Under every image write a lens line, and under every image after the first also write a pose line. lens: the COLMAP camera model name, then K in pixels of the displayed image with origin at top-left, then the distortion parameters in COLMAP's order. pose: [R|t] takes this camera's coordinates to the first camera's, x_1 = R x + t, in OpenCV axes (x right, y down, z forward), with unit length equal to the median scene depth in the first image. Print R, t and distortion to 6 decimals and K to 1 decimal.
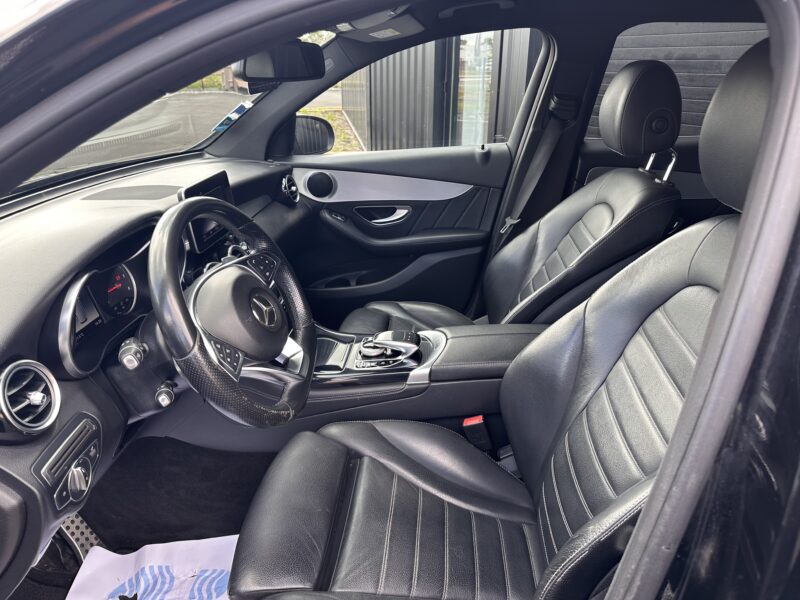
lens RADIAL K [[557.7, 0, 399.1], [0, 557.7, 280.4], [0, 0, 1]] dist [0.064804, -0.113999]
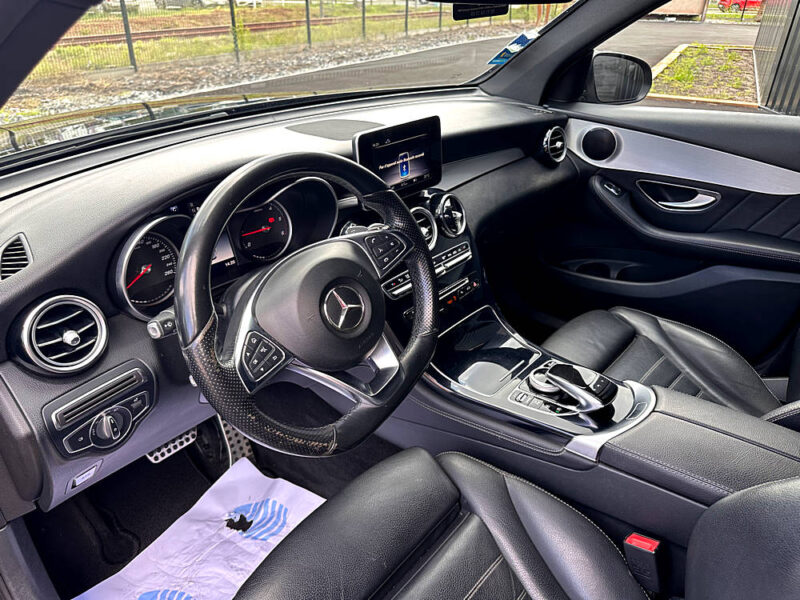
lens RADIAL K [[557.7, 0, 399.1], [0, 557.7, 280.4], [0, 0, 1]] dist [0.064804, -0.113999]
pose [[0.802737, 0.280293, -0.526355, 0.108908], [-0.220241, 0.959598, 0.175115, -0.067776], [0.554173, -0.024647, 0.832037, 0.195744]]
